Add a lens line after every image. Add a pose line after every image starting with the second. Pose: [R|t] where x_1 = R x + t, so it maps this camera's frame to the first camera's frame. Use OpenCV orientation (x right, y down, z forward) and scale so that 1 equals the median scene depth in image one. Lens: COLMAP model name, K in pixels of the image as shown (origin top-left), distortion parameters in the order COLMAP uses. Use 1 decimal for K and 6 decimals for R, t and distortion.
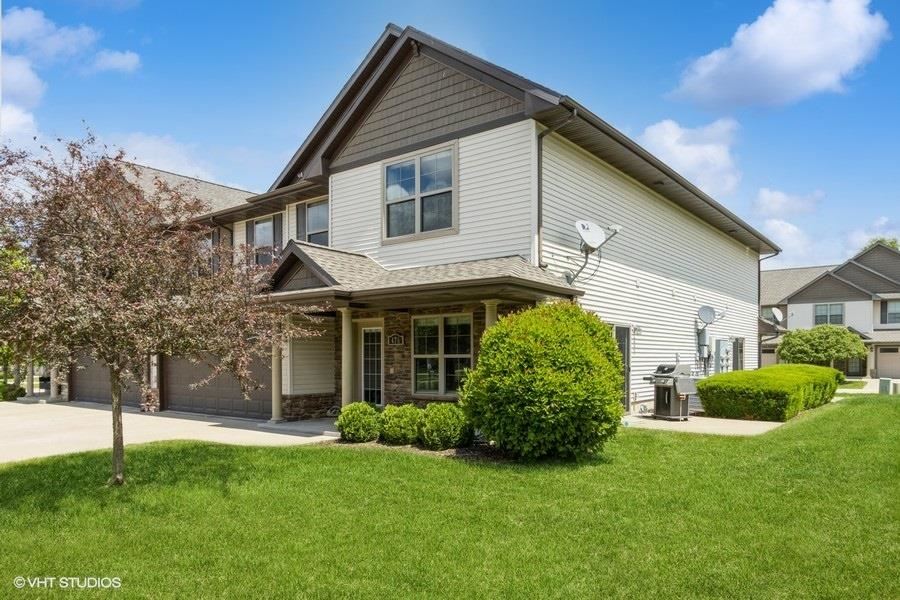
lens RADIAL K [[614.7, 0, 450.0], [0, 614.7, 300.0], [0, 0, 1]] dist [-0.000056, -0.000015]
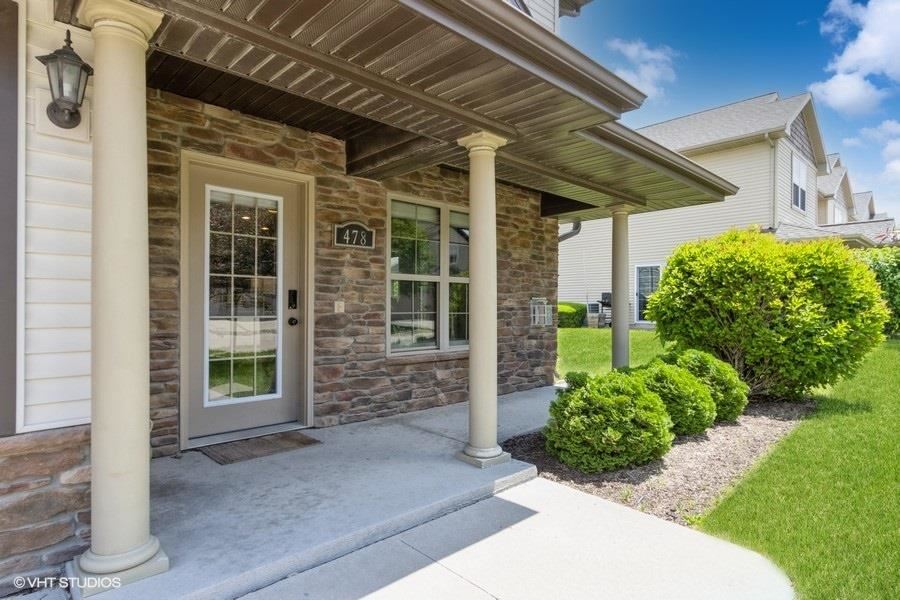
lens RADIAL K [[491.6, 0, 450.0], [0, 491.6, 300.0], [0, 0, 1]] dist [-0.000406, -0.000029]
pose [[0.151010, 0.007837, 0.988501, -0.432247], [-0.109220, 0.993979, 0.008805, 0.101929], [-0.982480, -0.109293, 0.150956, 0.898499]]
